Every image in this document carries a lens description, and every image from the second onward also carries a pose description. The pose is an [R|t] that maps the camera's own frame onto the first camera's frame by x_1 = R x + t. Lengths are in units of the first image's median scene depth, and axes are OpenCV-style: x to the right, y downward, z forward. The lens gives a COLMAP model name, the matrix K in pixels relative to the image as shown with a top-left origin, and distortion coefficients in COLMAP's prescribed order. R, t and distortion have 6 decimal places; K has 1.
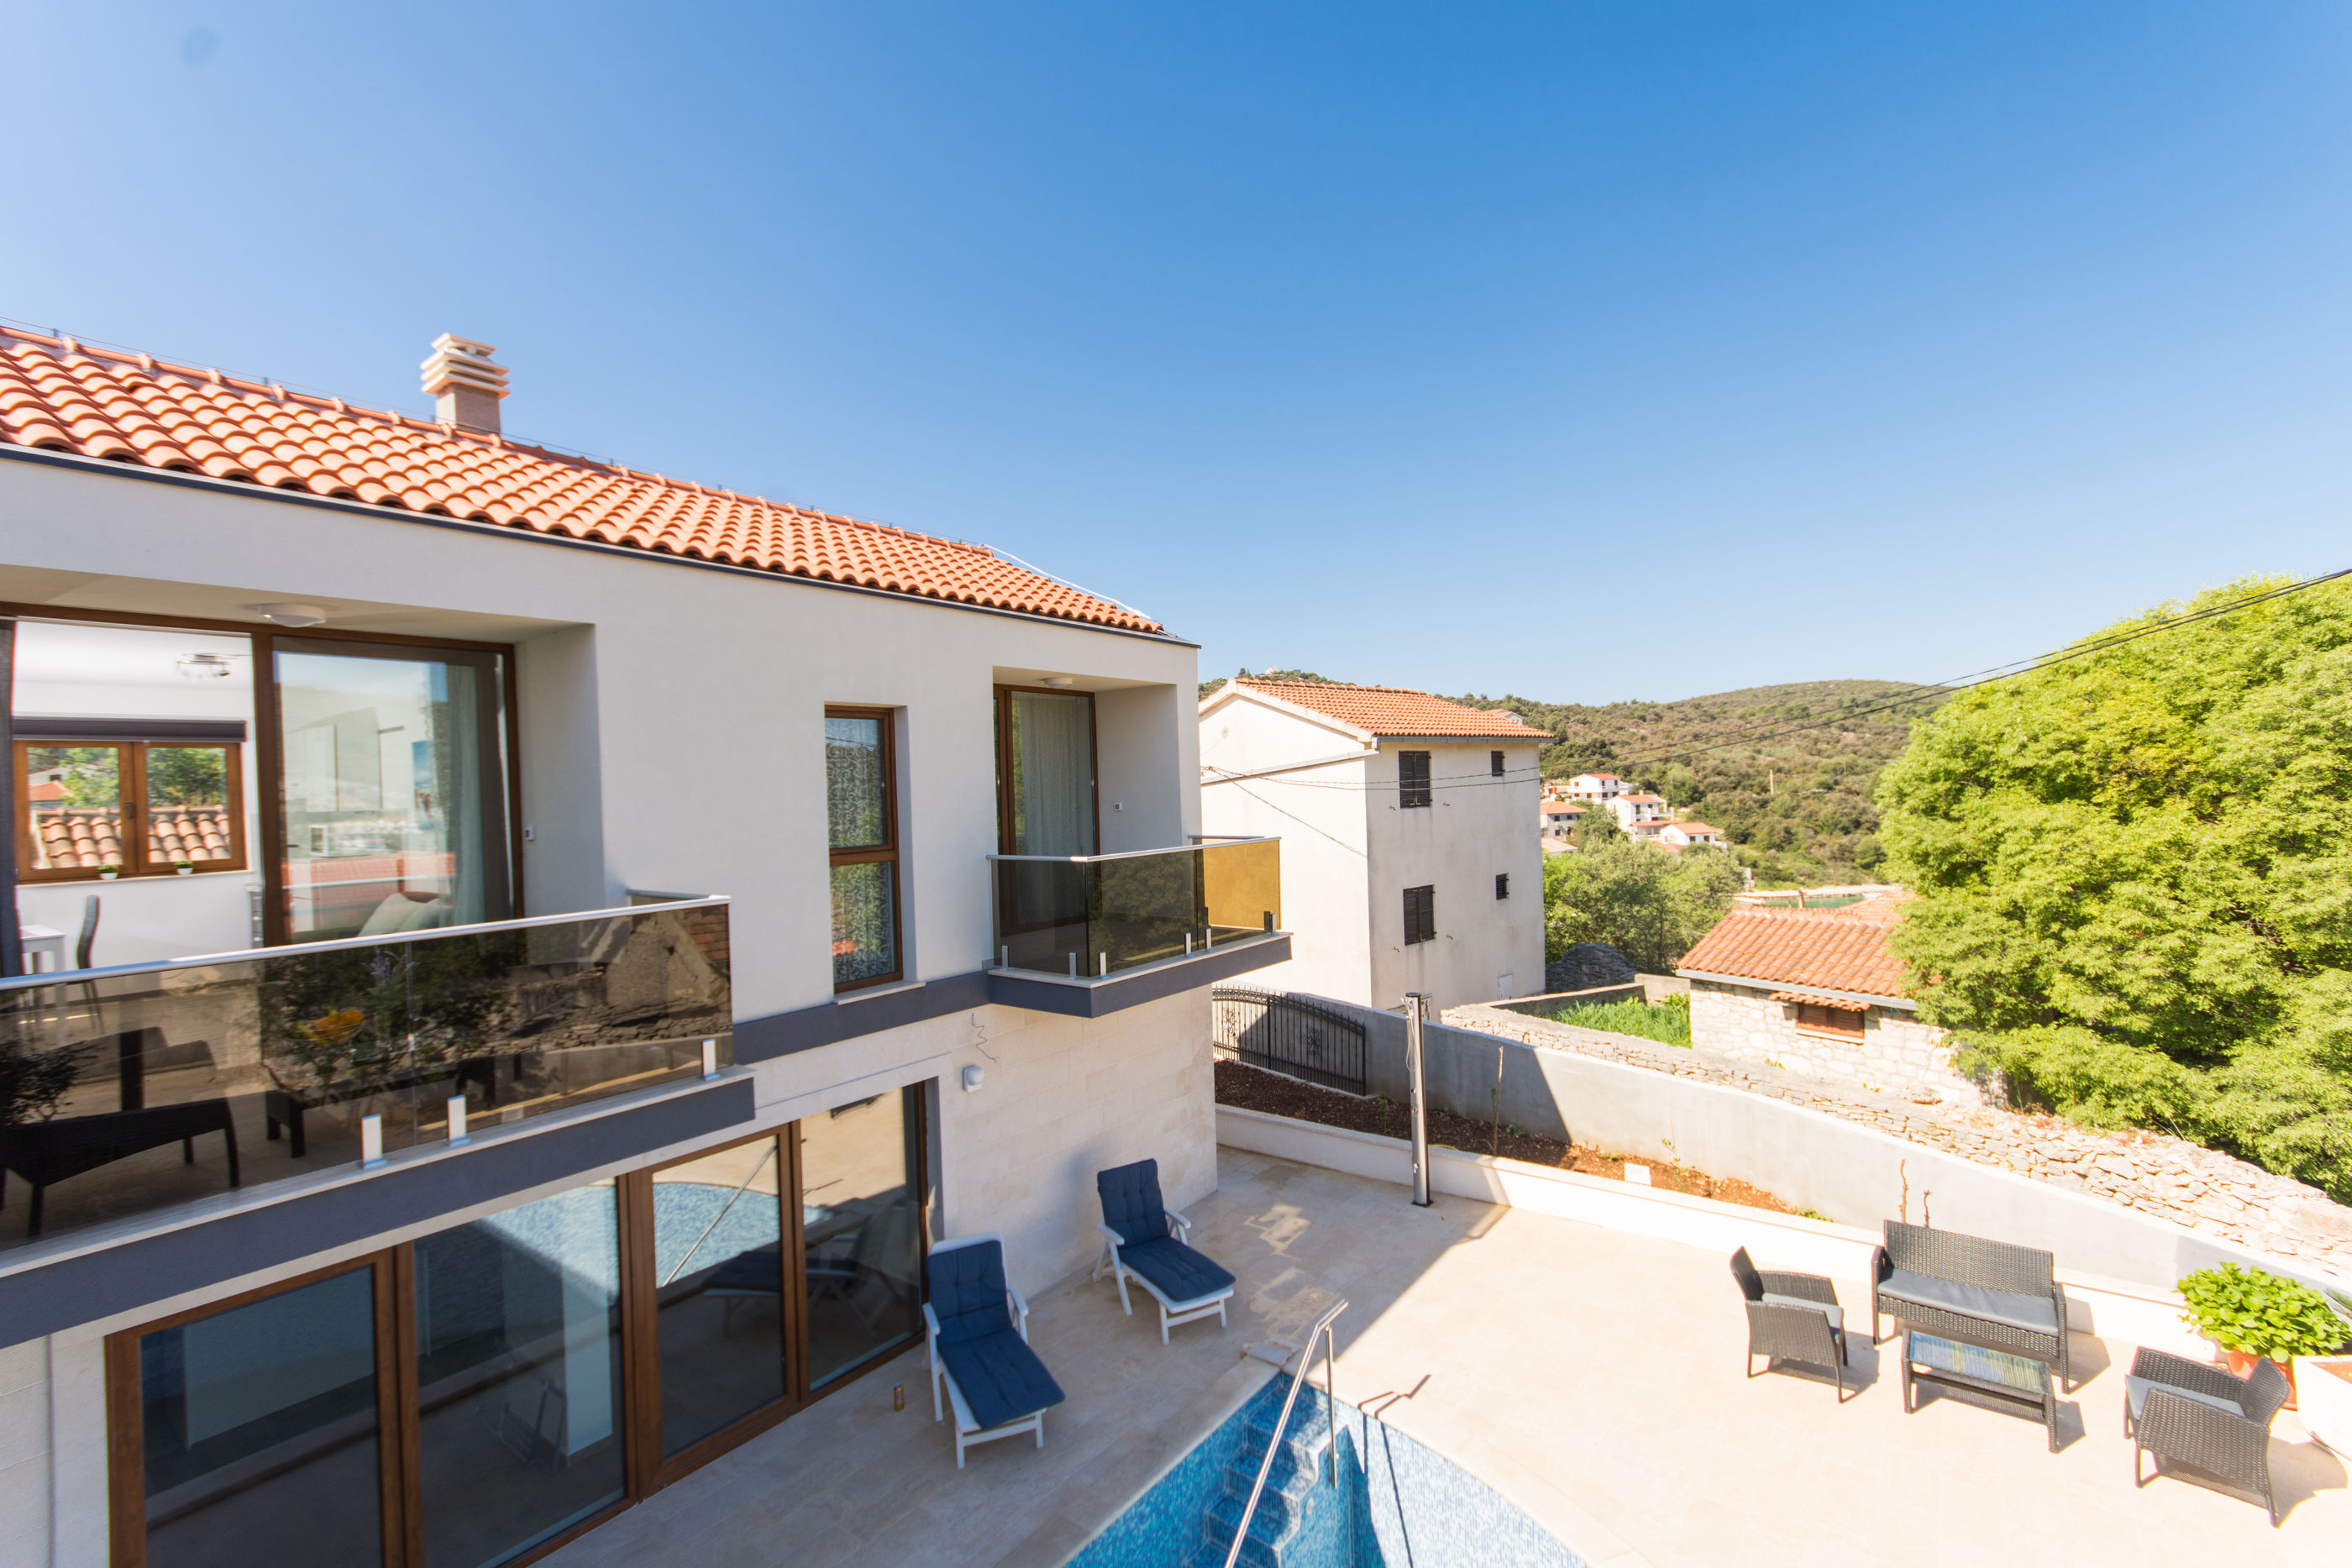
lens RADIAL K [[1024.8, 0, 1176.7], [0, 1024.8, 795.8], [0, 0, 1]] dist [0.005574, 0.001006]
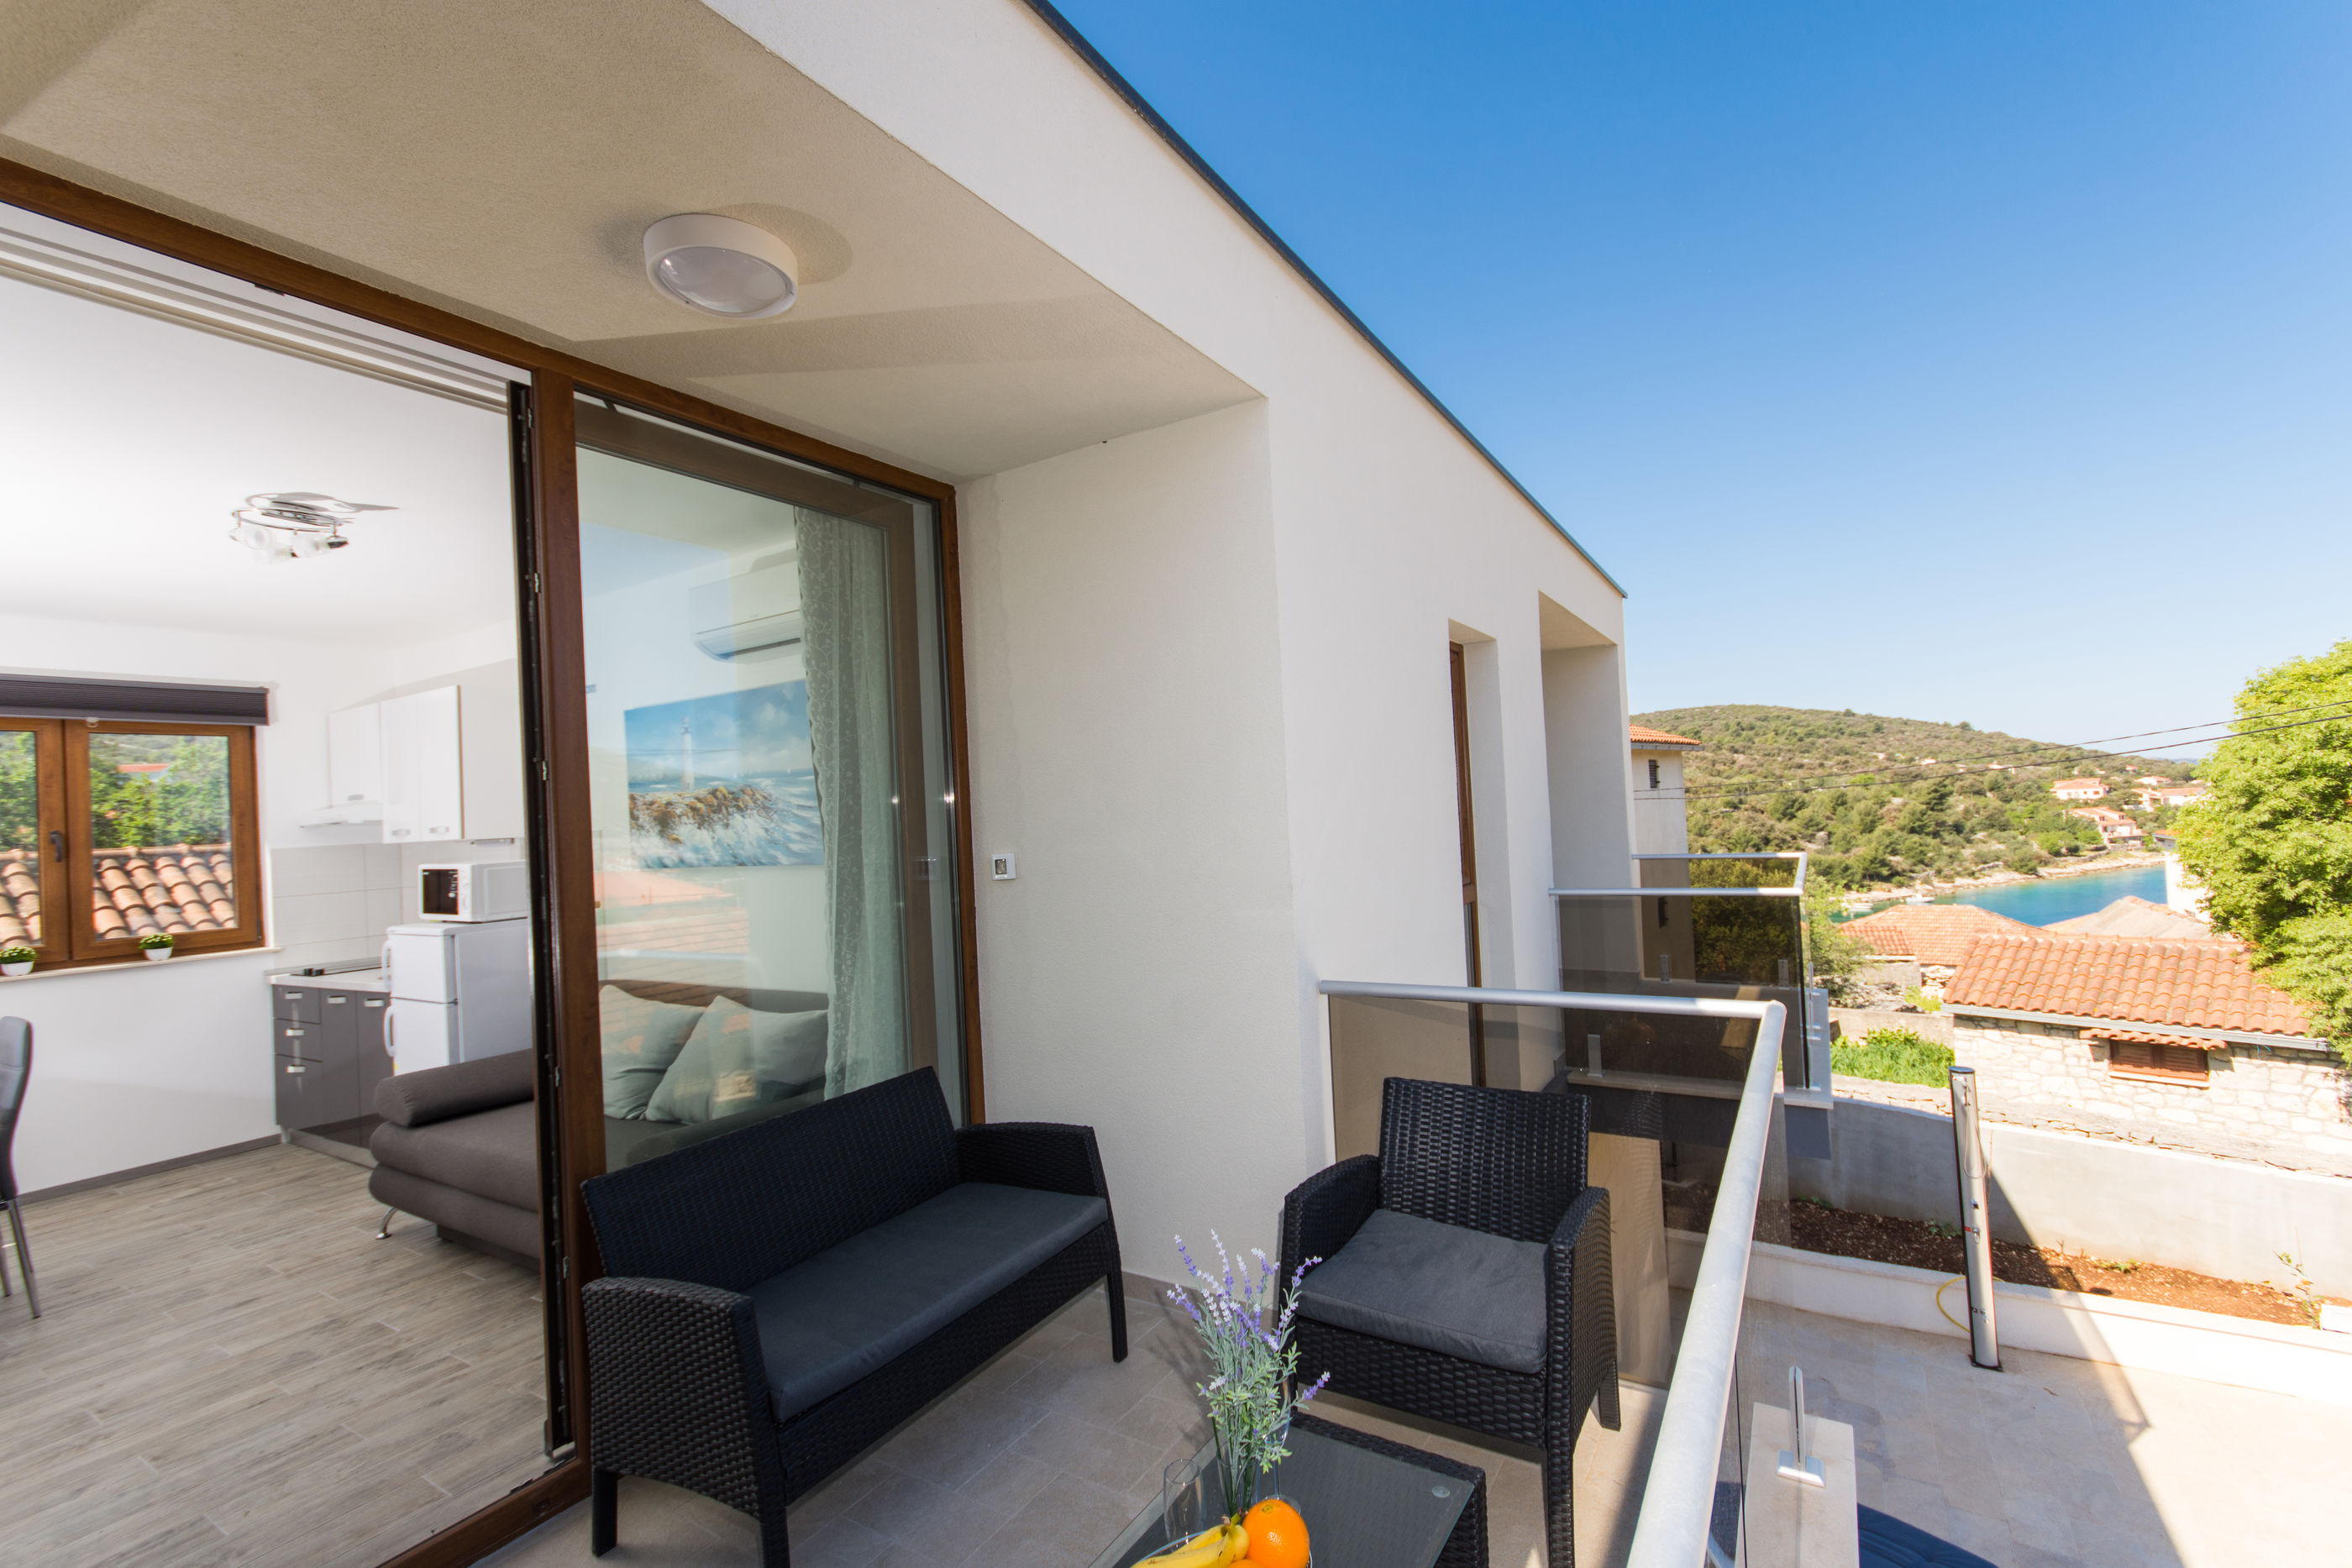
lens RADIAL K [[1024.8, 0, 1177.6], [0, 1024.8, 796.6], [0, 0, 1]] dist [0.005574, 0.001006]
pose [[0.995981, -0.016520, 0.088031, -0.257725], [0.019092, 0.999413, -0.028459, 0.008397], [-0.087510, 0.030025, 0.995711, 0.219894]]
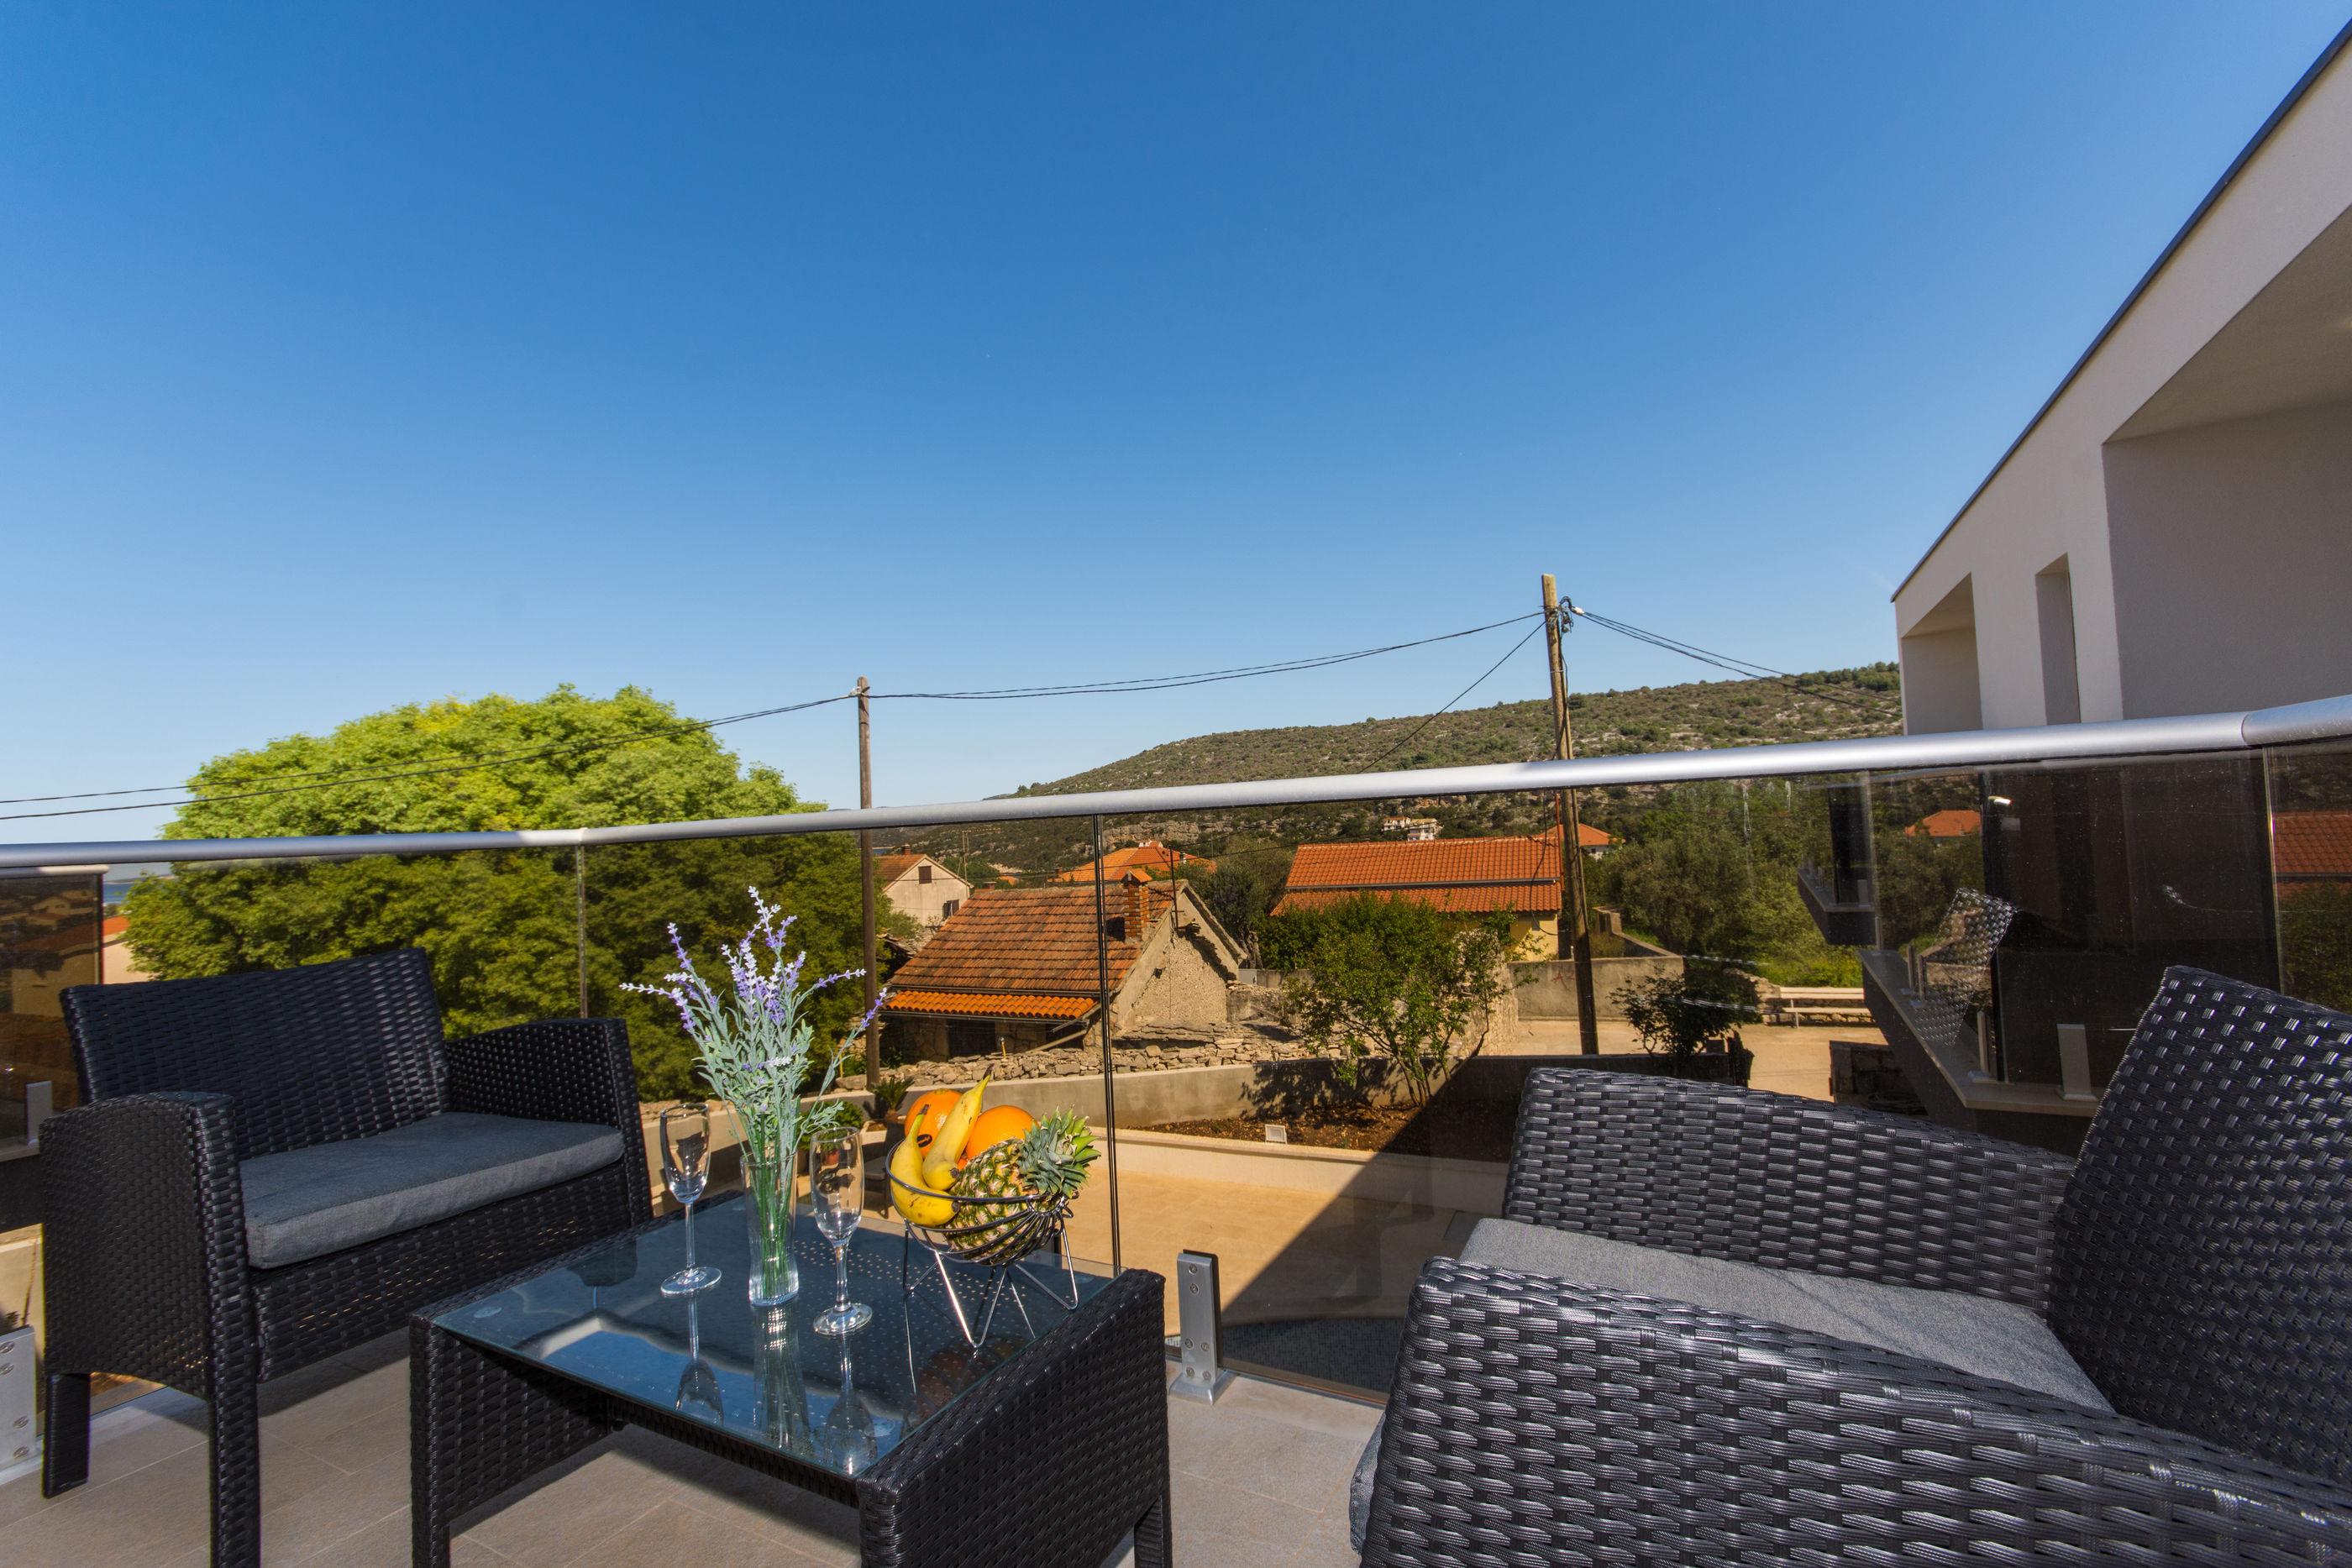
lens RADIAL K [[1024.8, 0, 1178.5], [0, 1024.8, 798.5], [0, 0, 1]] dist [0.005574, 0.001006]
pose [[-0.149375, 0.067113, 0.986500, -0.320999], [0.067650, 0.996050, -0.057519, 0.046445], [-0.986464, 0.058145, -0.153326, 0.290875]]
